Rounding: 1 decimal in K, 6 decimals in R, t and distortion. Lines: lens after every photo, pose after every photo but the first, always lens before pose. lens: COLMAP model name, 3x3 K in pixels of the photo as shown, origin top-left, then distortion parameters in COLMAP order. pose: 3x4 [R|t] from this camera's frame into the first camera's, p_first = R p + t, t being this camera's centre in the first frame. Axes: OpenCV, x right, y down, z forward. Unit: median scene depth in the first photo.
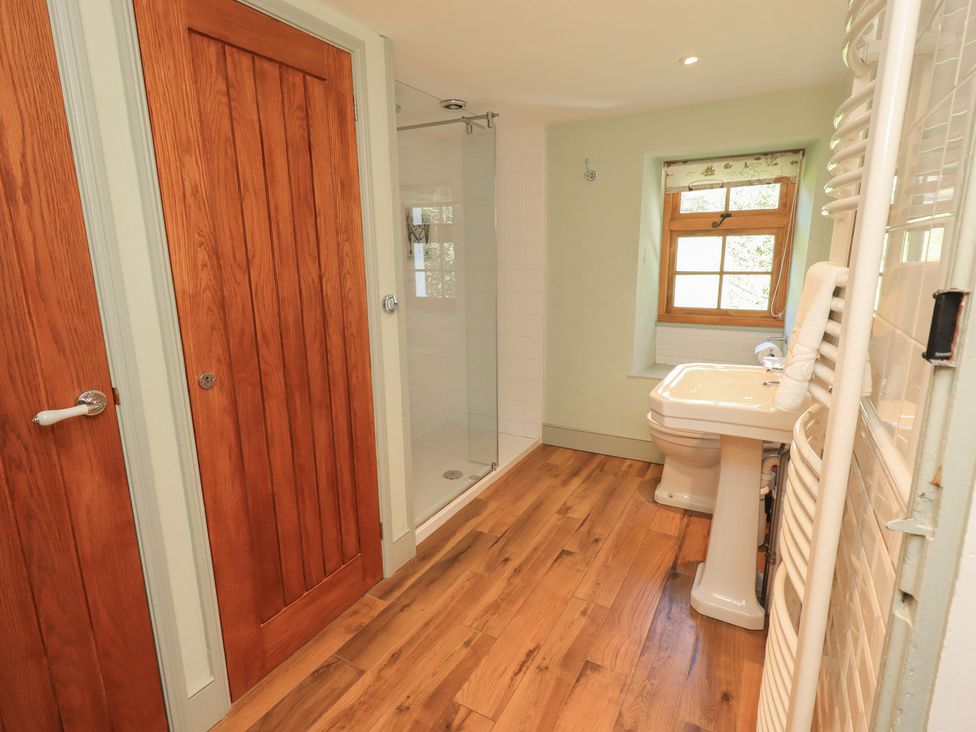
lens RADIAL K [[510.2, 0, 493.4], [0, 510.2, 360.1], [0, 0, 1]] dist [0.008522, 0.000342]
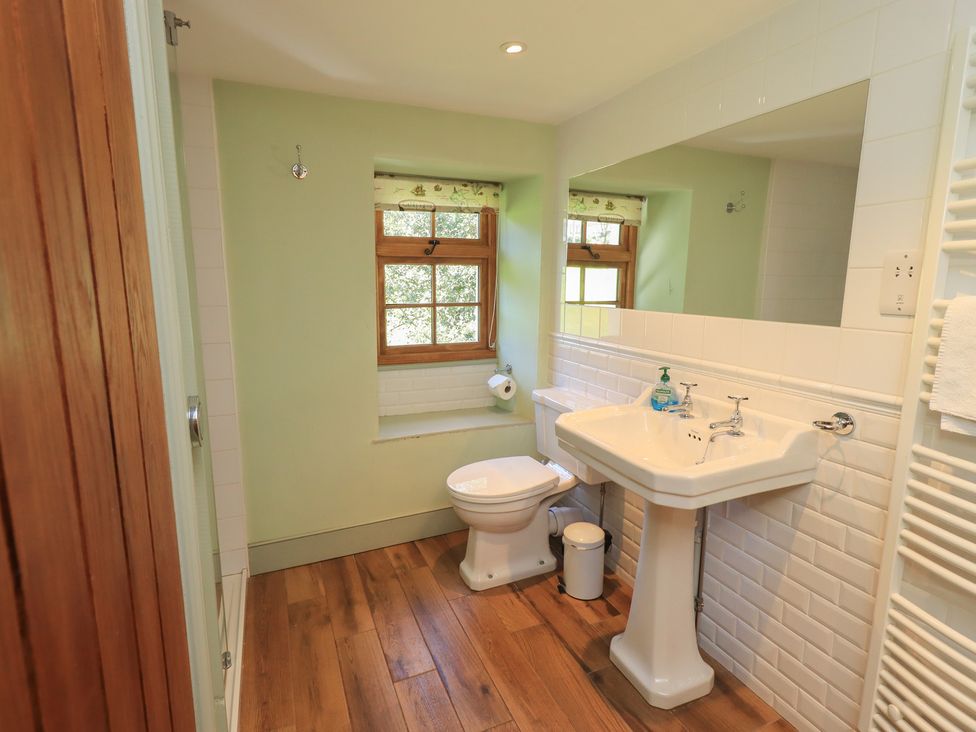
lens RADIAL K [[510.2, 0, 493.4], [0, 510.2, 360.1], [0, 0, 1]] dist [0.008522, 0.000342]
pose [[0.608227, -0.112941, 0.785687, -0.221576], [0.154629, 0.987721, 0.022280, -0.081640], [-0.778556, 0.107938, 0.618223, 0.388173]]
